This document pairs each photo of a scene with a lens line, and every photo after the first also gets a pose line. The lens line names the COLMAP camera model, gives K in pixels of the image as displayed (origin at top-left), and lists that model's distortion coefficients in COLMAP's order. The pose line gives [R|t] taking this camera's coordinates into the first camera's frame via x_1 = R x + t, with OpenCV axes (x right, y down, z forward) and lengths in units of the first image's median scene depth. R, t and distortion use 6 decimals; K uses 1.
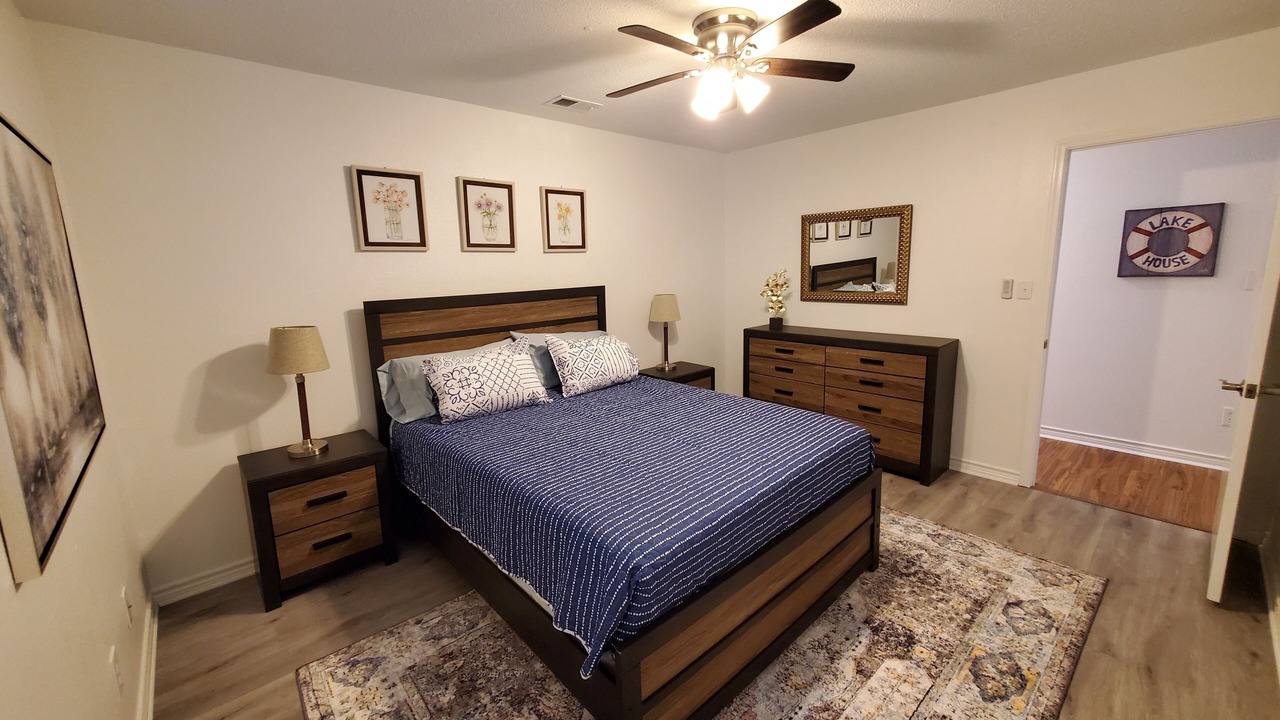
lens RADIAL K [[512.3, 0, 640.0], [0, 512.3, 360.0], [0, 0, 1]] dist [-0.000024, -0.000011]
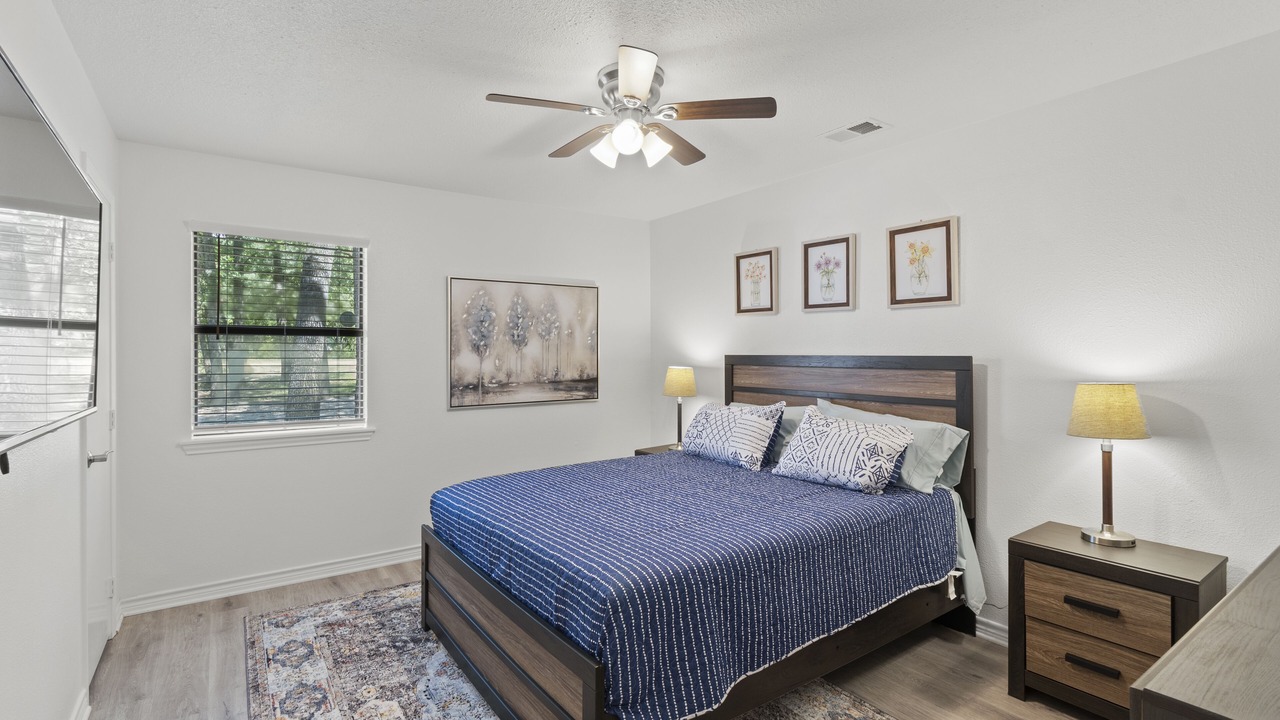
lens RADIAL K [[586.6, 0, 622.5], [0, 586.6, 355.1], [0, 0, 1]] dist [-0.000279, -0.000140]
pose [[-0.144708, 0.050779, -0.988171, 0.841800], [-0.161730, 0.984038, 0.074251, -0.154469], [0.976167, 0.170562, -0.134185, 0.801699]]
